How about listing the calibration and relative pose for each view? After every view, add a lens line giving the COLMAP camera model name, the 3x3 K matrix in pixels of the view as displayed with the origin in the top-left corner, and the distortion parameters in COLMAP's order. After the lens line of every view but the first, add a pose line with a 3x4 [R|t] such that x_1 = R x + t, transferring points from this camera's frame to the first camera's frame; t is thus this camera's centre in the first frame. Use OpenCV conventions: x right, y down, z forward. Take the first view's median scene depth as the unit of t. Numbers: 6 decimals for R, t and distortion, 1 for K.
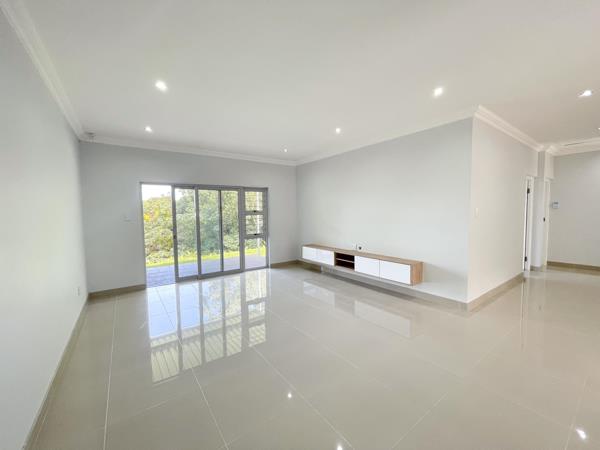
lens RADIAL K [[240.9, 0, 293.4], [0, 240.9, 225.8], [0, 0, 1]] dist [0.000158, 0.000019]
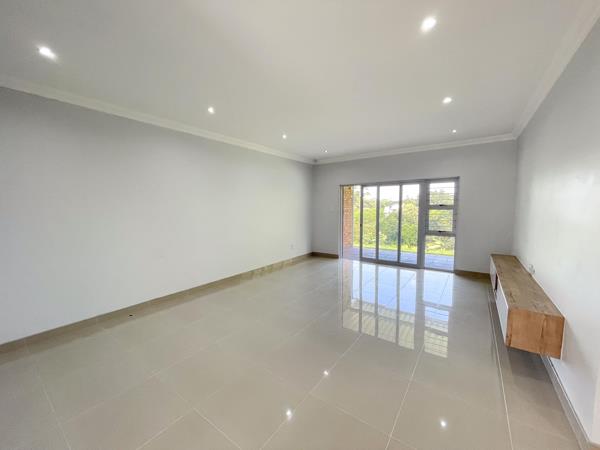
lens RADIAL K [[240.9, 0, 293.4], [0, 240.9, 225.8], [0, 0, 1]] dist [0.000158, 0.000019]
pose [[0.308230, 0.084816, -0.947523, 0.535551], [-0.056111, 0.995904, 0.070894, -0.018007], [0.949656, 0.031315, 0.311727, 0.221772]]
